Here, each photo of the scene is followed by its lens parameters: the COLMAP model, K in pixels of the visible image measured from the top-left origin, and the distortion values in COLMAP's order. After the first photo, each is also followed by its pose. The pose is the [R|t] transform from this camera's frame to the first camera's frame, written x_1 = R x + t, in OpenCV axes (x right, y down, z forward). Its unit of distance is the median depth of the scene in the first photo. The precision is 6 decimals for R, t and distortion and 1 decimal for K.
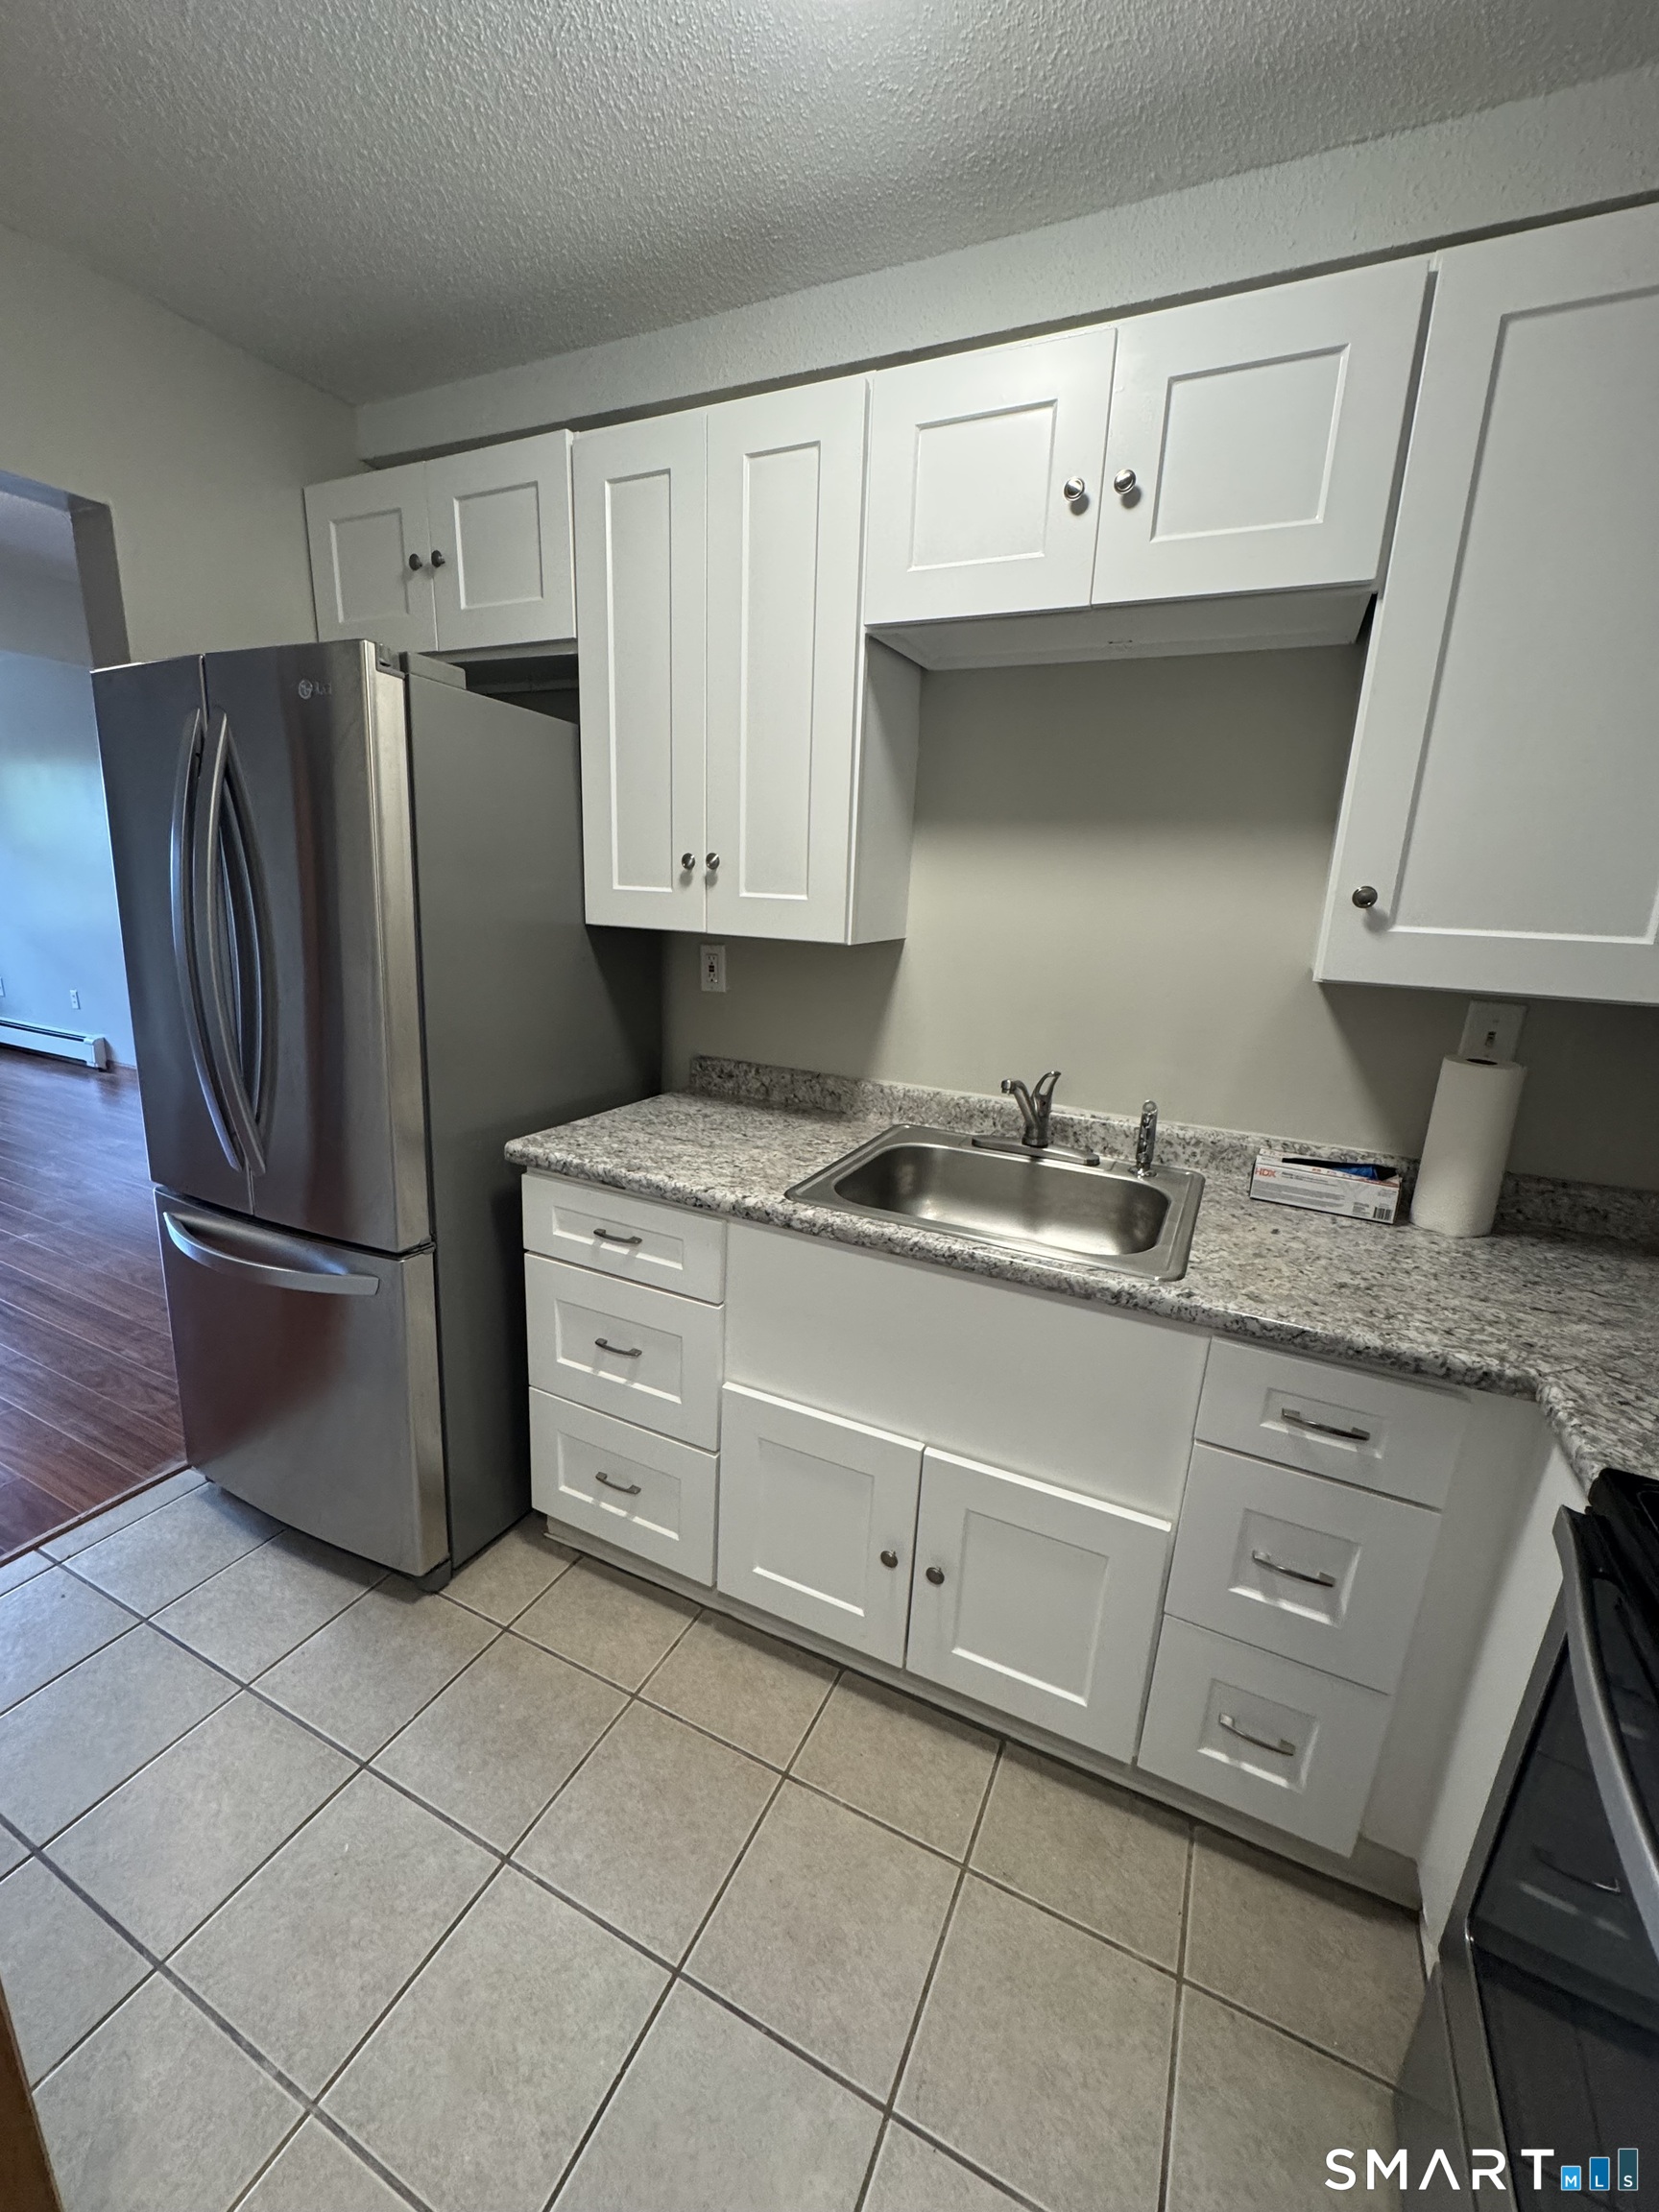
lens RADIAL K [[889.4, 0, 830.4], [0, 889.4, 1106.6], [0, 0, 1]] dist [-0.000840, -0.000218]
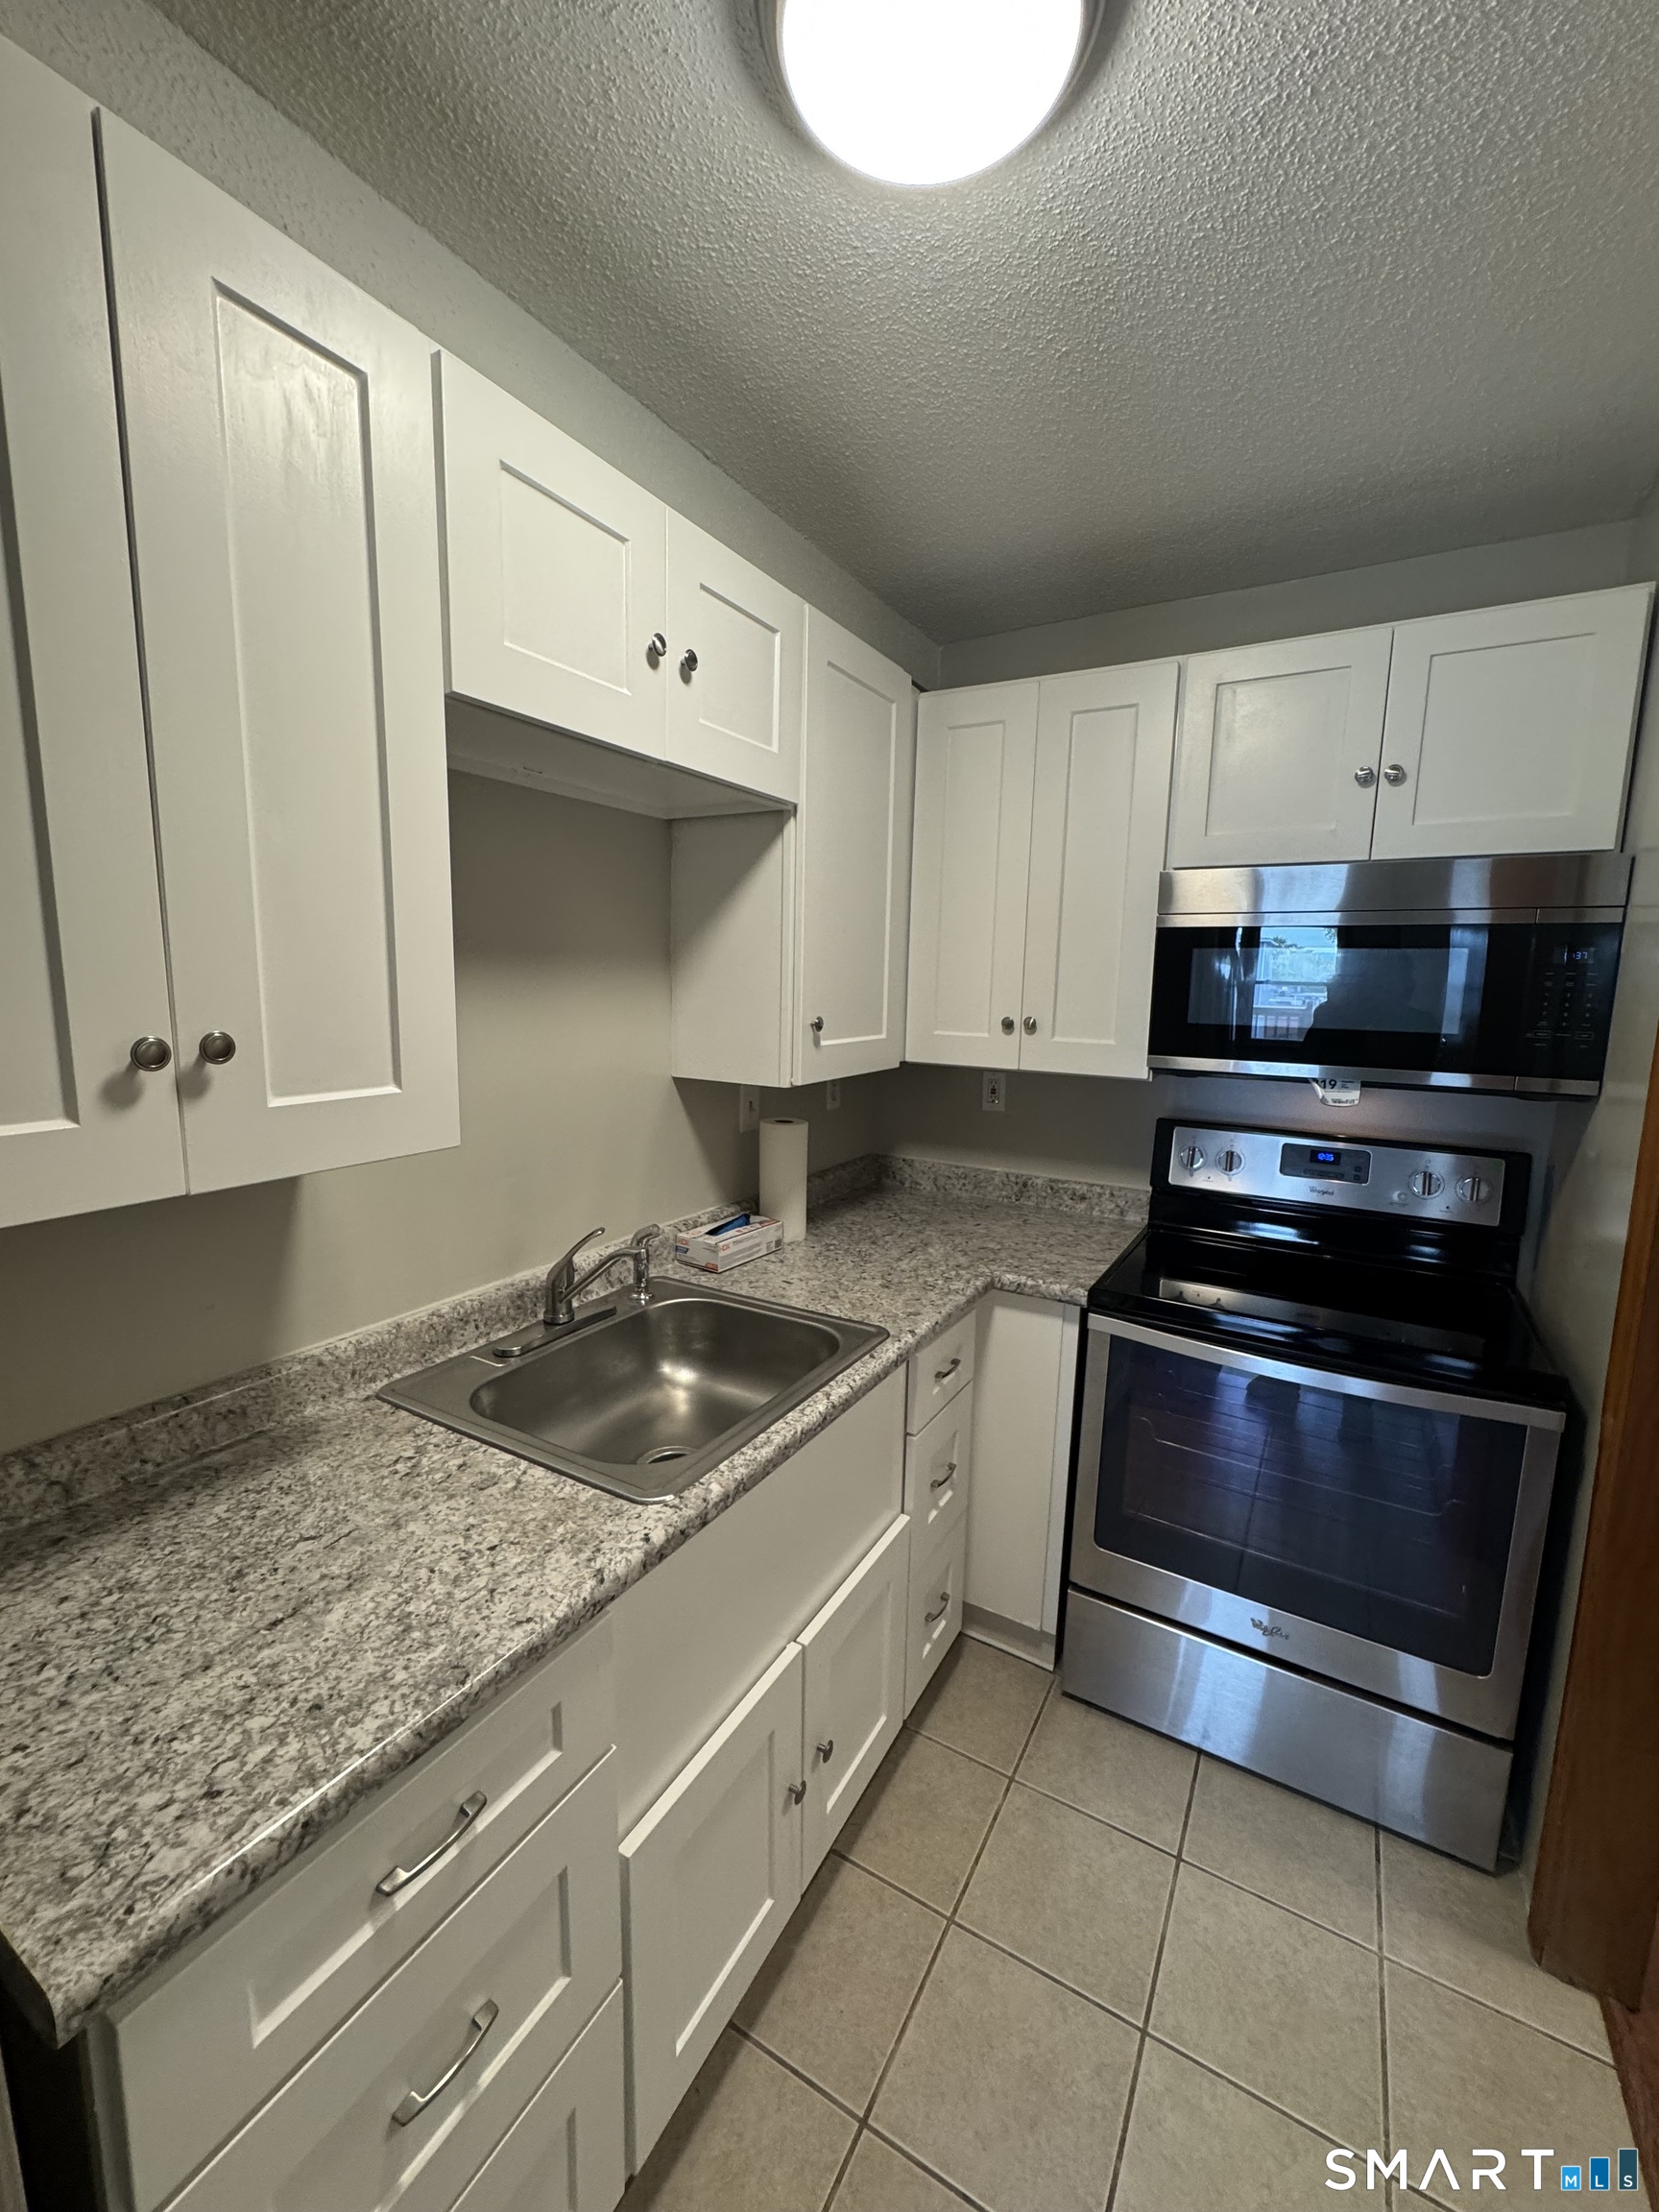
lens RADIAL K [[889.4, 0, 831.3], [0, 889.4, 1104.0], [0, 0, 1]] dist [-0.000840, -0.000218]
pose [[0.075528, -0.178578, 0.981023, -0.615518], [0.234074, 0.959517, 0.156642, -0.254943], [-0.969281, 0.217801, 0.114271, 0.654457]]
